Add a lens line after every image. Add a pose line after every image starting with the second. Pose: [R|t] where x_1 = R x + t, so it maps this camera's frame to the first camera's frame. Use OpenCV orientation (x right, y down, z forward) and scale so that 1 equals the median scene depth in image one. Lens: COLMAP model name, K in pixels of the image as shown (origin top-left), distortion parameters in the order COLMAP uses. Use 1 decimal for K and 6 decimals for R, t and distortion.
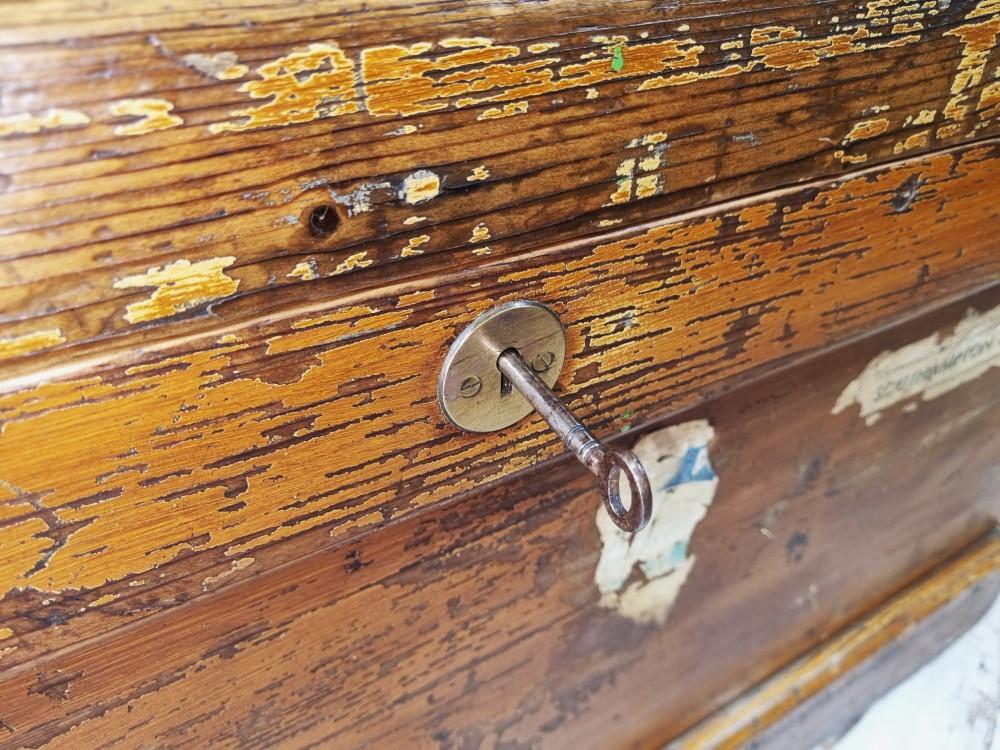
lens RADIAL K [[769.1, 0, 511.3], [0, 769.1, 362.9], [0, 0, 1]] dist [0.041418, -0.033845]
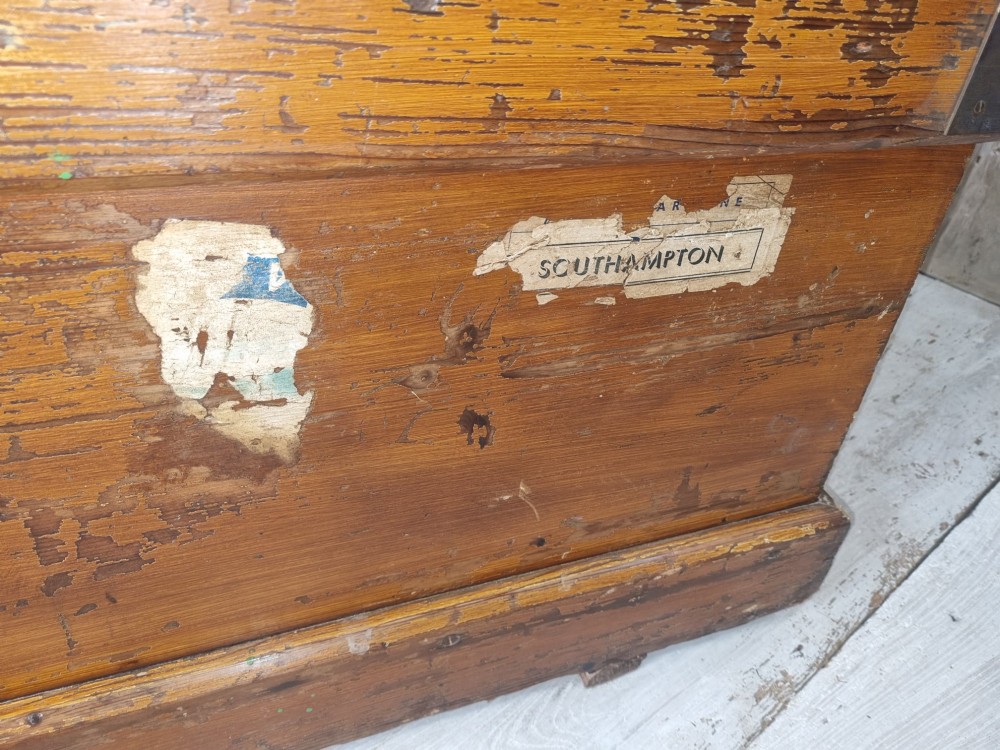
lens RADIAL K [[769.1, 0, 511.3], [0, 769.1, 362.9], [0, 0, 1]] dist [0.041418, -0.033845]
pose [[0.976404, 0.166328, -0.137730, 0.659621], [-0.163338, 0.986024, 0.032819, 0.146588], [0.141264, -0.009548, 0.989926, 0.058172]]
